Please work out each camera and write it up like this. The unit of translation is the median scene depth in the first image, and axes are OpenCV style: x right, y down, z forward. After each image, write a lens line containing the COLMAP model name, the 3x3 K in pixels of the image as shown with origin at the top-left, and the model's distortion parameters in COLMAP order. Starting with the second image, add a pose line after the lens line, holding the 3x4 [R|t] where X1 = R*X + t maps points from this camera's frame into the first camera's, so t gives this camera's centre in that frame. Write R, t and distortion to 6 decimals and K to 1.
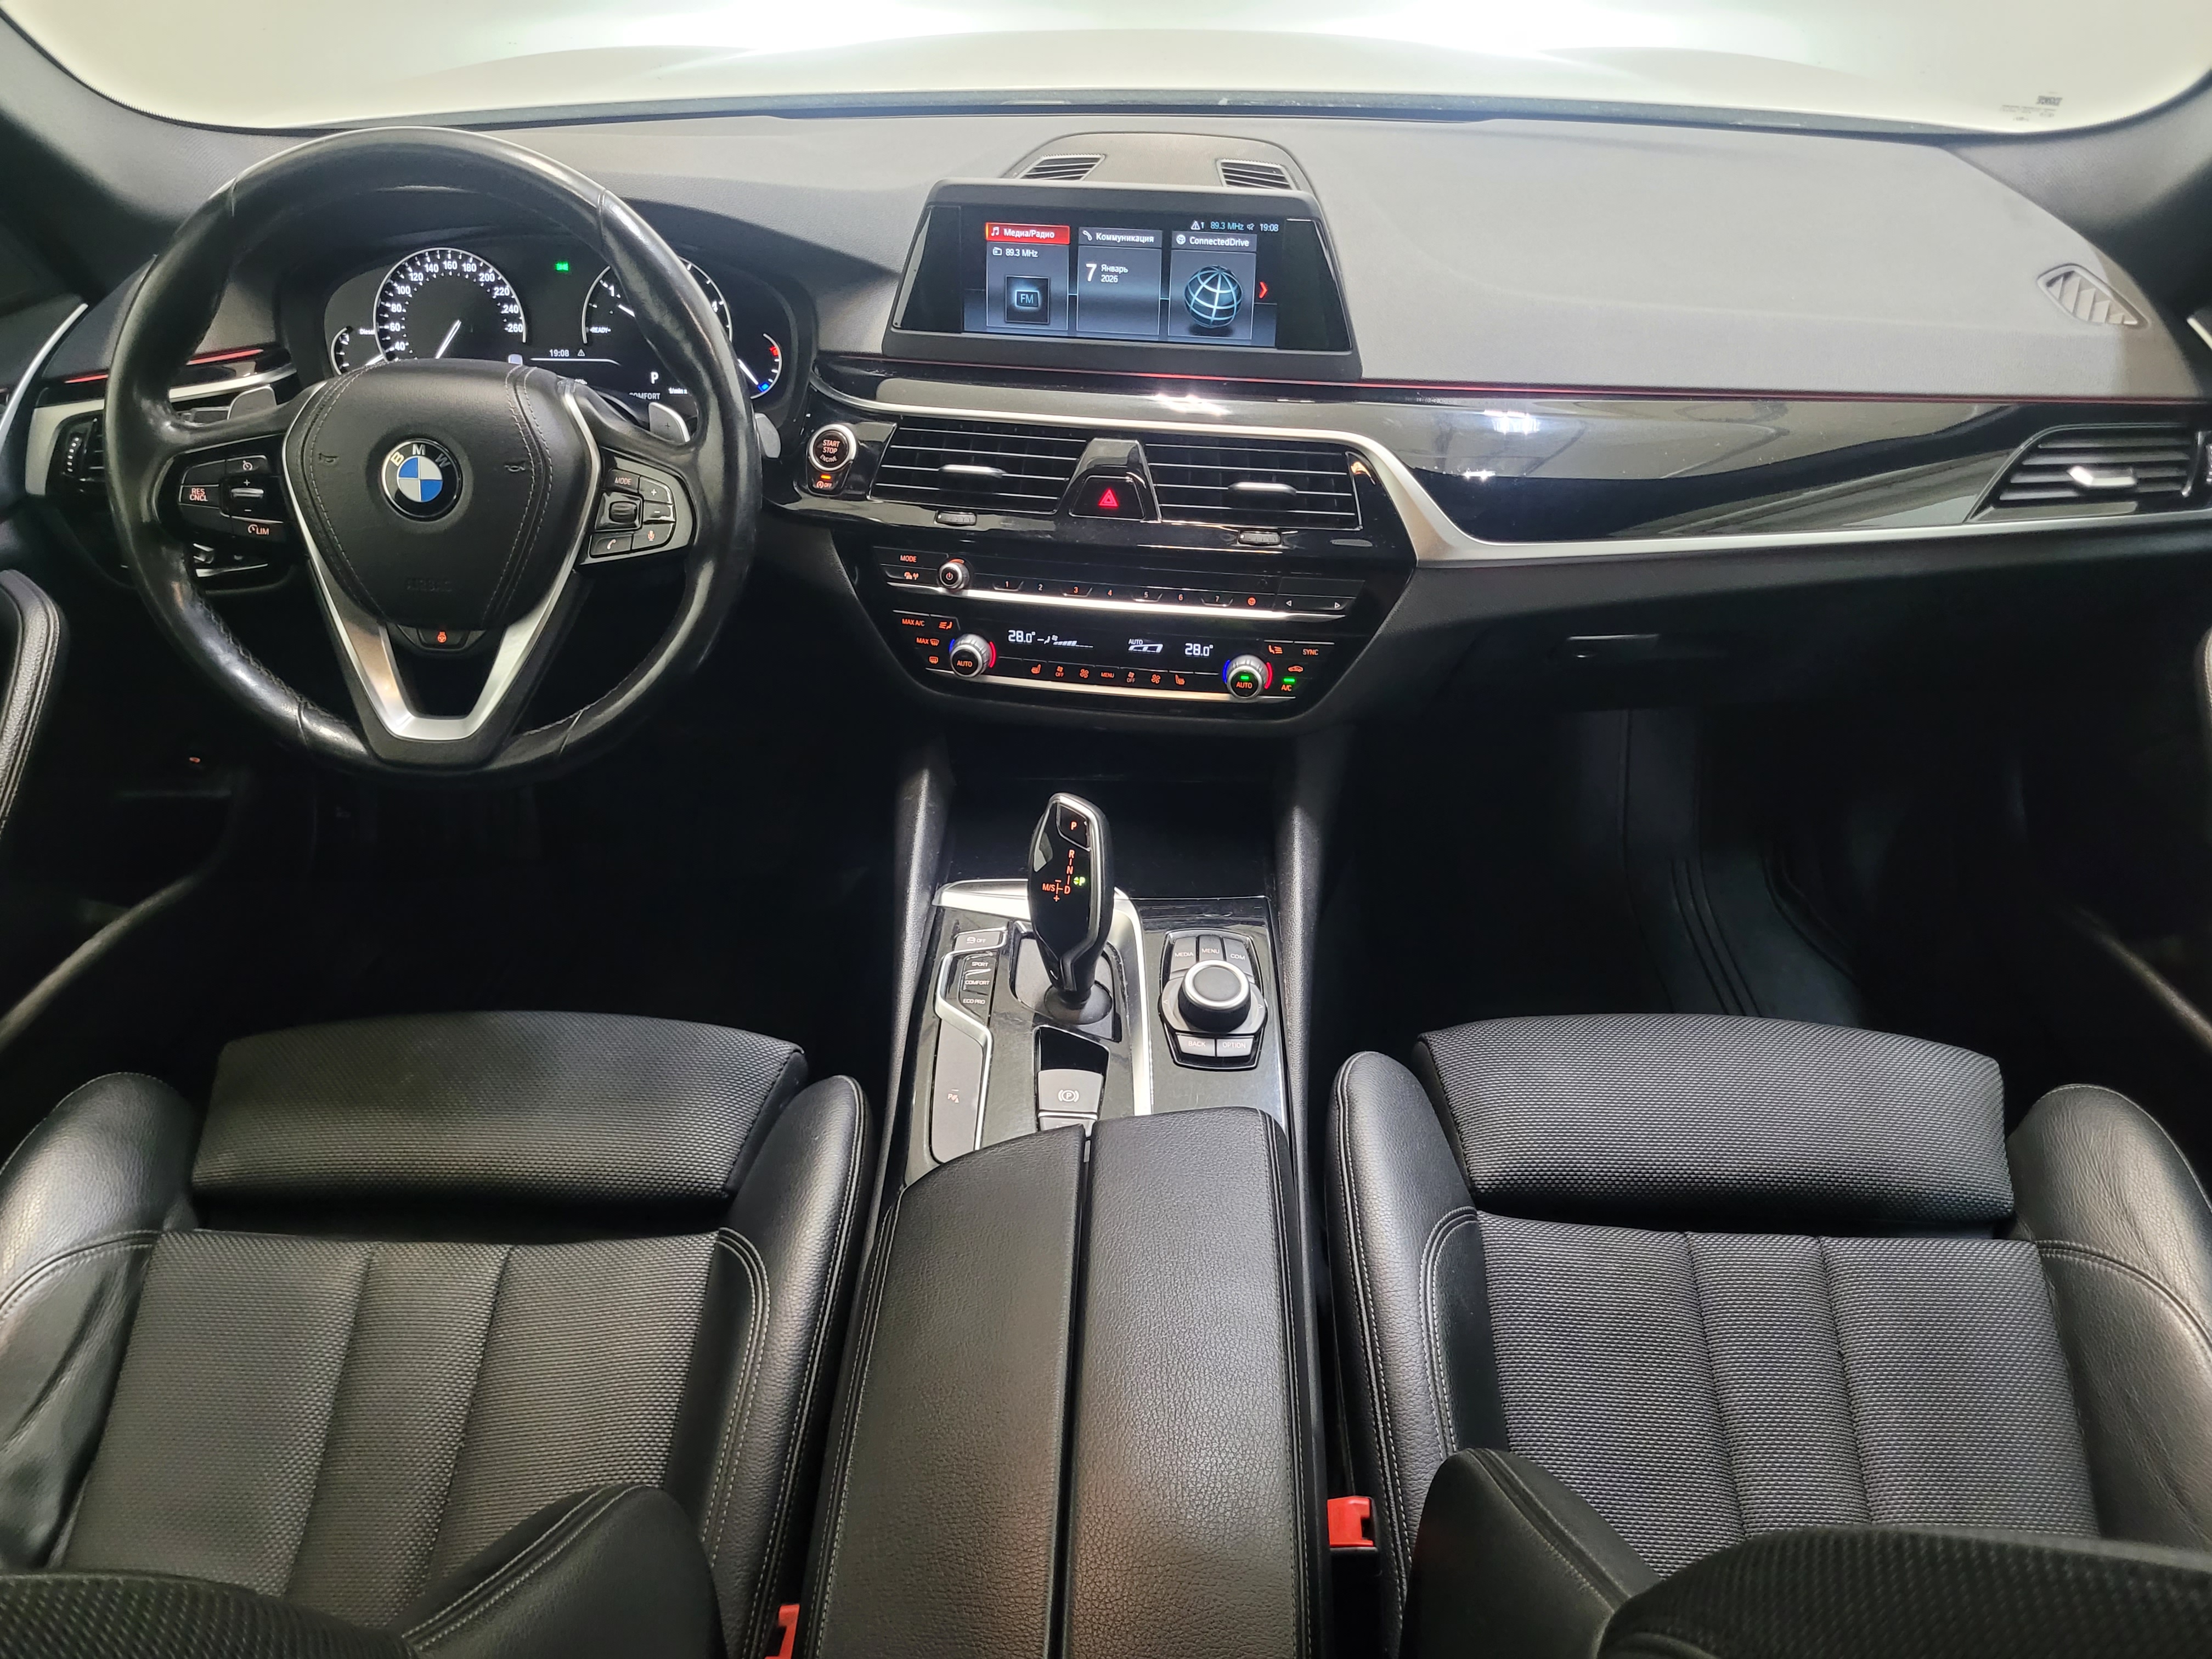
lens RADIAL K [[1738.1, 0, 1099.1], [0, 1738.1, 834.0], [0, 0, 1]] dist [-0.001595, -0.005251]
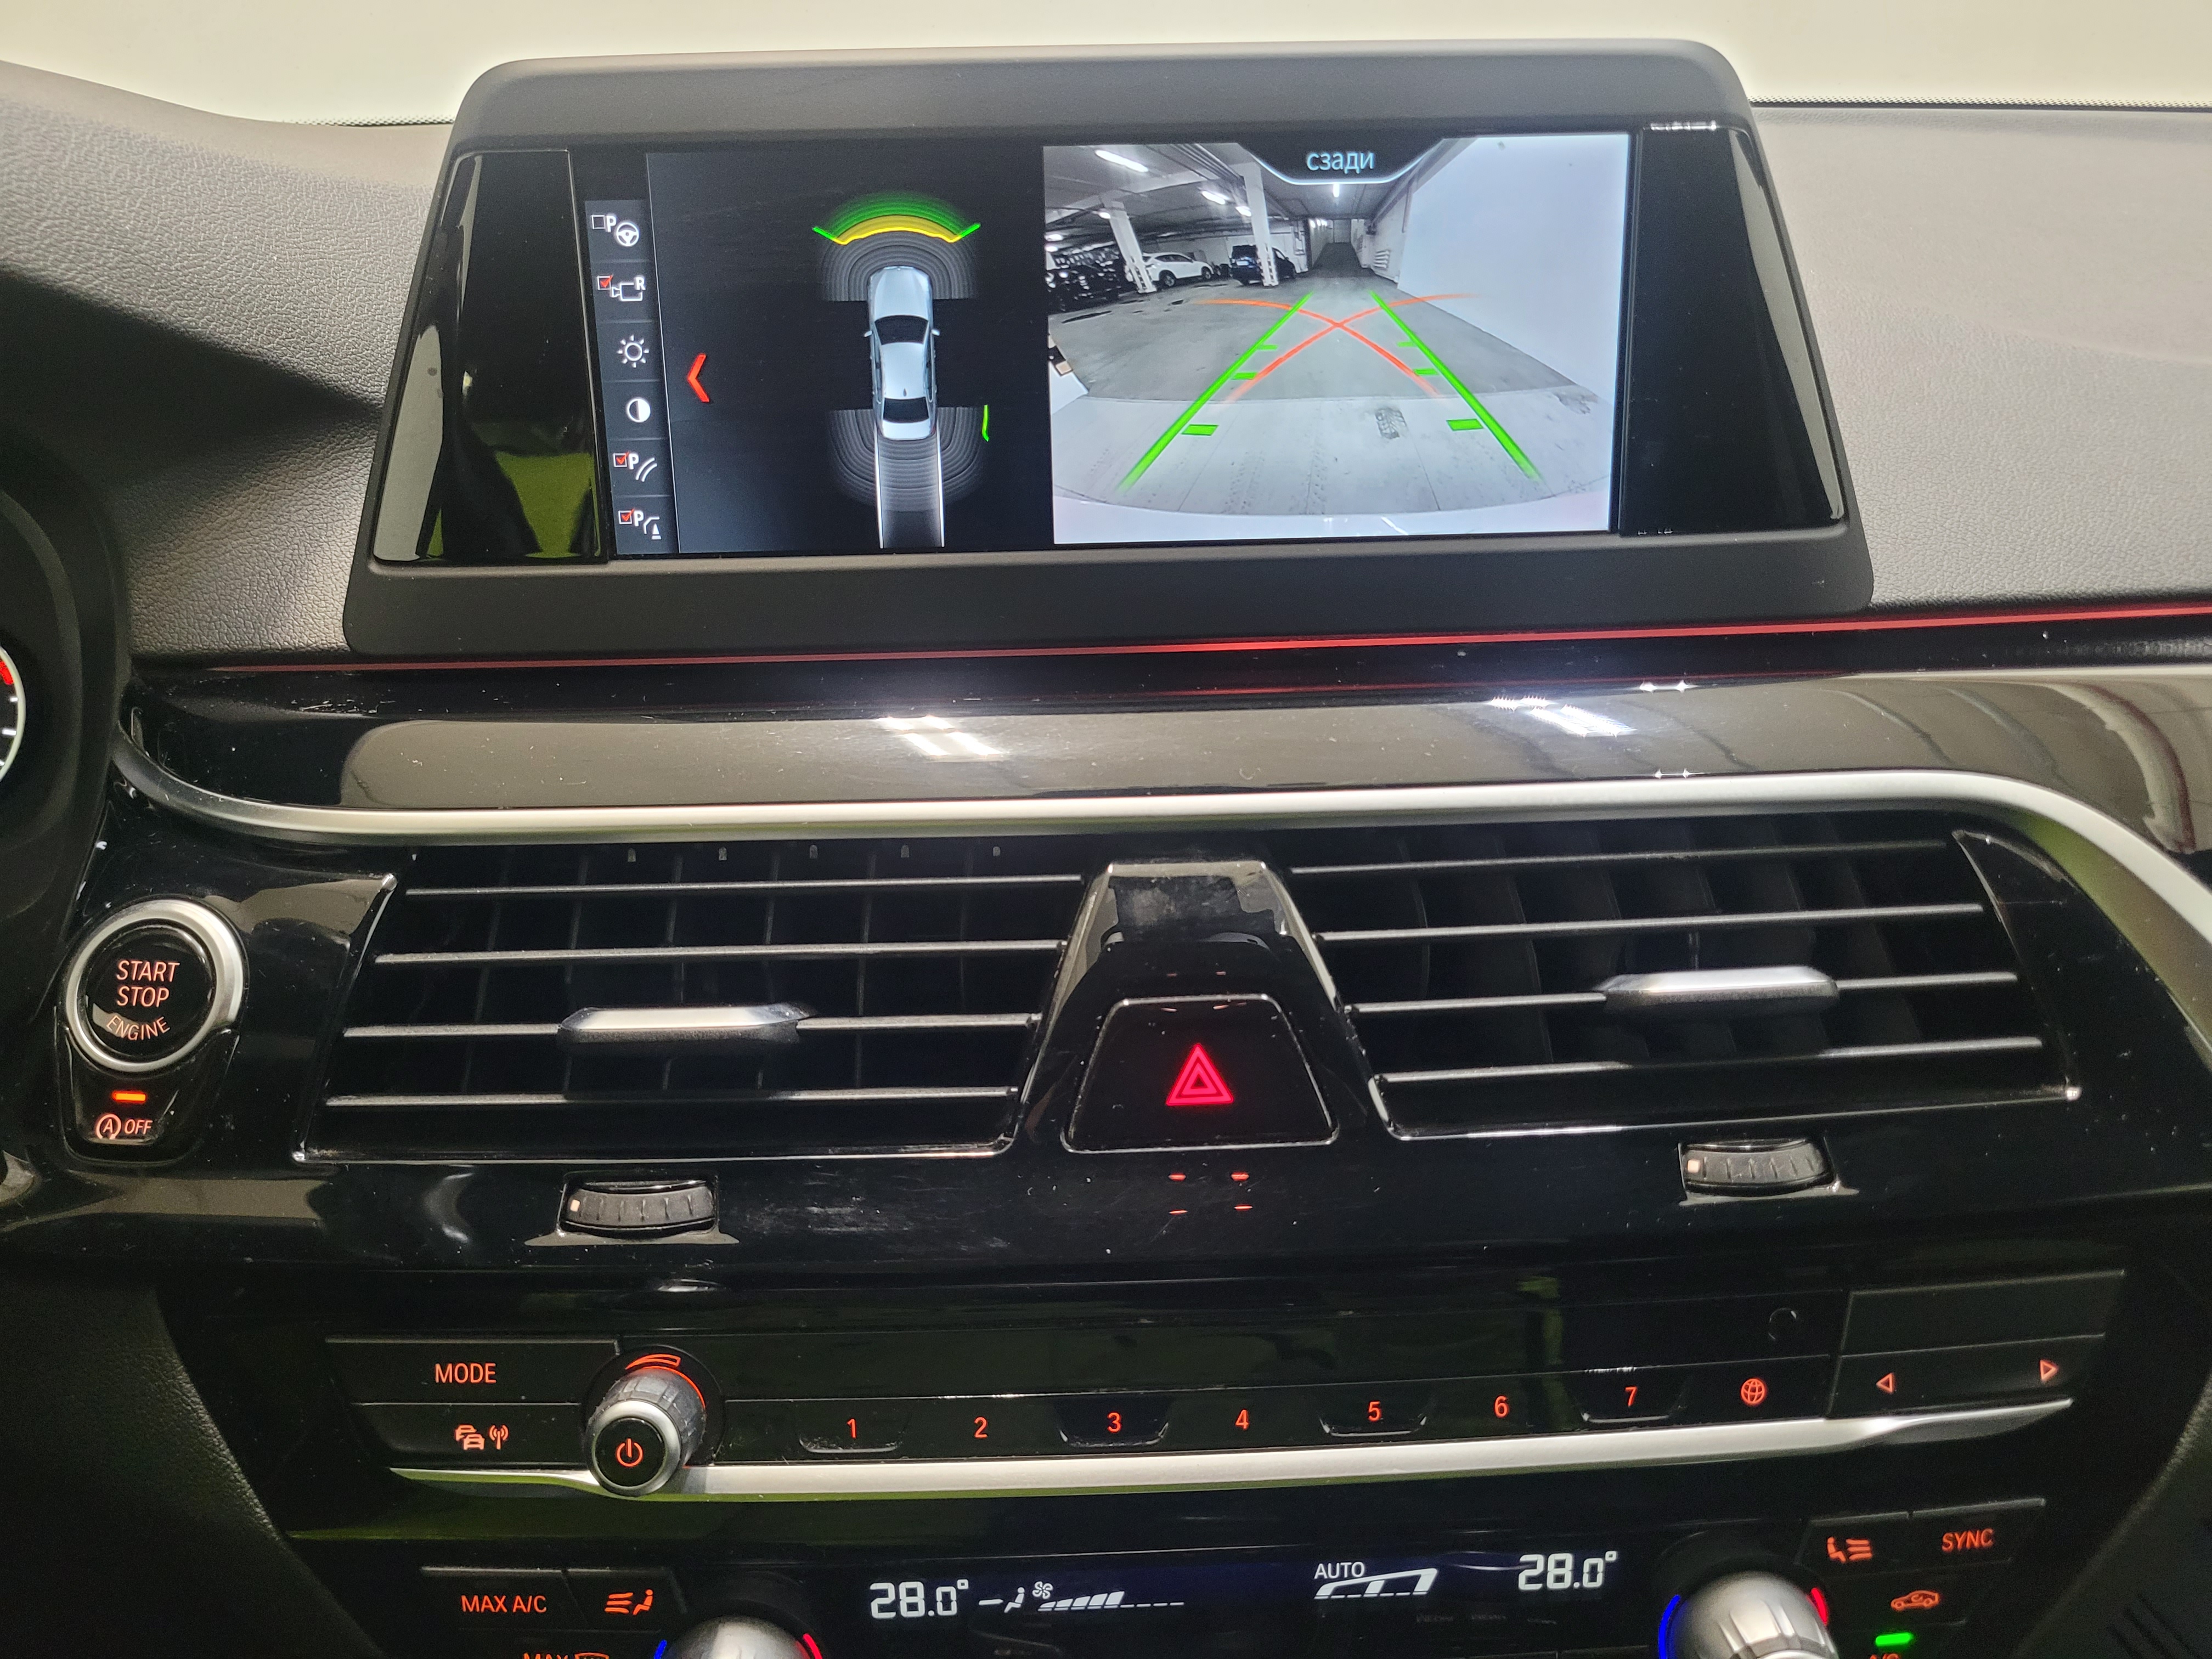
lens RADIAL K [[1715.5, 0, 1098.0], [0, 1715.5, 821.8], [0, 0, 1]] dist [0.009586, -0.009236]
pose [[0.978420, -0.094581, 0.183709, -0.055542], [0.125739, 0.978054, -0.166134, -0.186288], [-0.163964, 0.185648, 0.968840, 0.717356]]
